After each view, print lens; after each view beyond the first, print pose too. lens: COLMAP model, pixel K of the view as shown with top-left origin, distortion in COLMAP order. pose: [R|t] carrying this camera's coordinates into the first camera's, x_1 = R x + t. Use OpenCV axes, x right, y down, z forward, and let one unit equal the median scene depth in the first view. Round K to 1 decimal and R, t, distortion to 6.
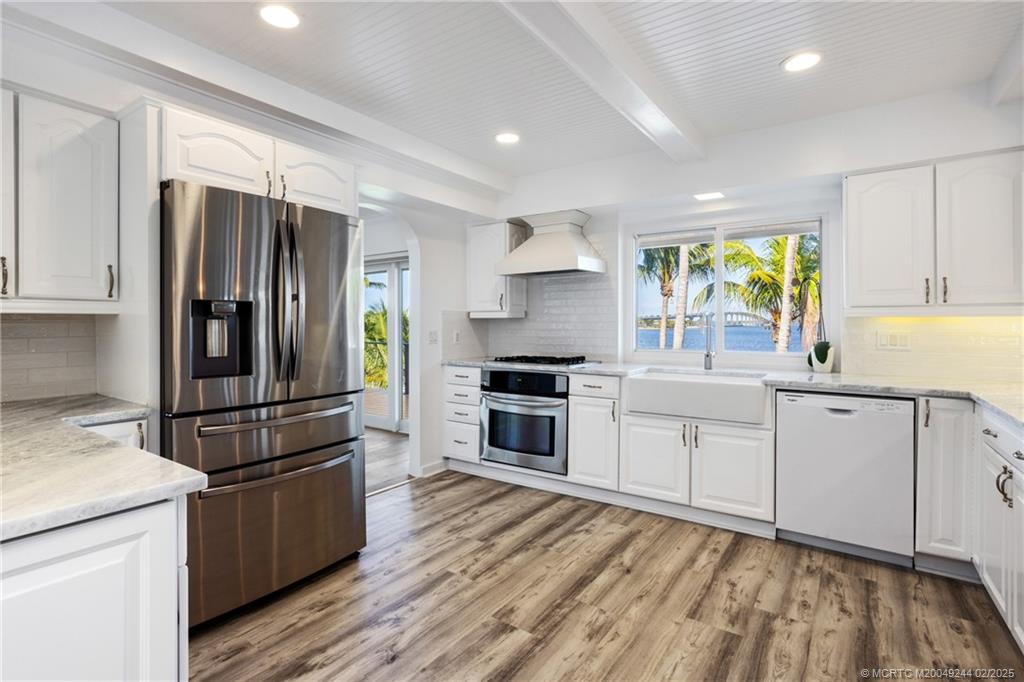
lens RADIAL K [[483.4, 0, 514.8], [0, 483.4, 327.5], [0, 0, 1]] dist [-0.035929, 0.021996]
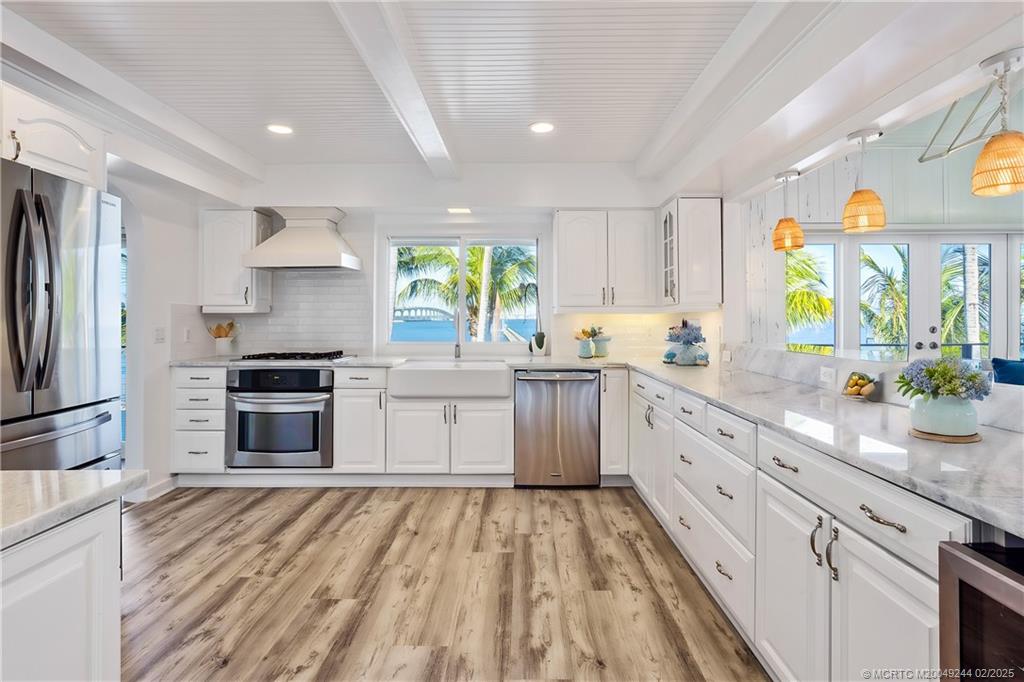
lens RADIAL K [[483.4, 0, 514.8], [0, 483.4, 327.5], [0, 0, 1]] dist [-0.035929, 0.021996]
pose [[0.833097, -0.010928, 0.553018, -0.162641], [0.005282, 0.999916, 0.011802, -0.000059], [-0.553101, -0.006911, 0.833085, -0.075669]]
